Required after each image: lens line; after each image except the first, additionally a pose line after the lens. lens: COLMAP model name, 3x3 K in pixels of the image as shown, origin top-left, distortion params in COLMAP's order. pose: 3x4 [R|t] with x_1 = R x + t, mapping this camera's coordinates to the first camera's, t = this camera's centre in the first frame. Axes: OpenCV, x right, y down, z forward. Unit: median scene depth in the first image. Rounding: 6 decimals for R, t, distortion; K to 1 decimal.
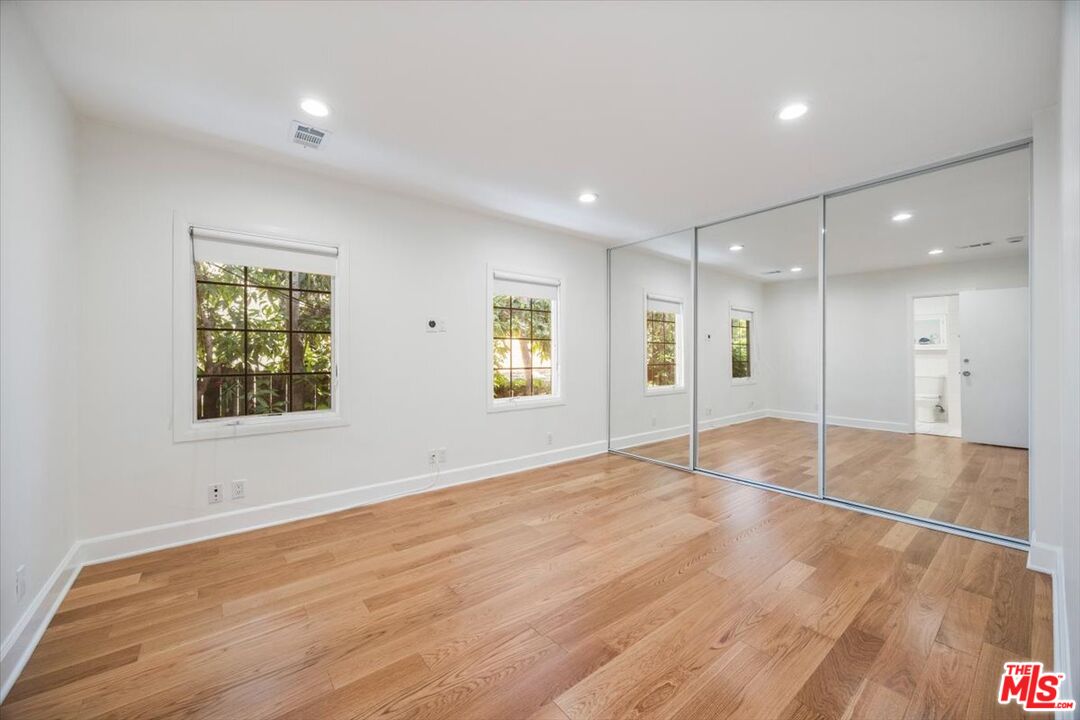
lens RADIAL K [[417.8, 0, 541.8], [0, 417.8, 356.6], [0, 0, 1]] dist [0.001778, -0.001195]
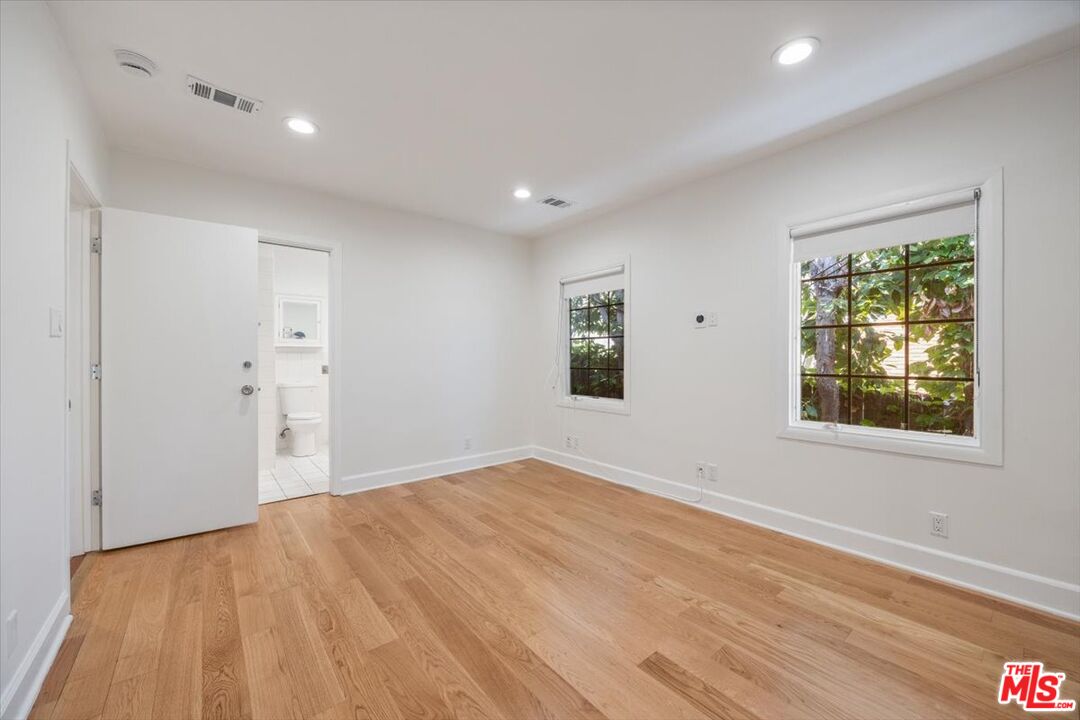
lens RADIAL K [[417.8, 0, 540.1], [0, 417.8, 358.8], [0, 0, 1]] dist [0.001778, -0.001195]
pose [[-0.002446, 0.003371, -0.999991, 0.667500], [-0.001468, 0.999993, 0.003375, 0.003361], [0.999996, 0.001477, -0.002441, 0.715403]]
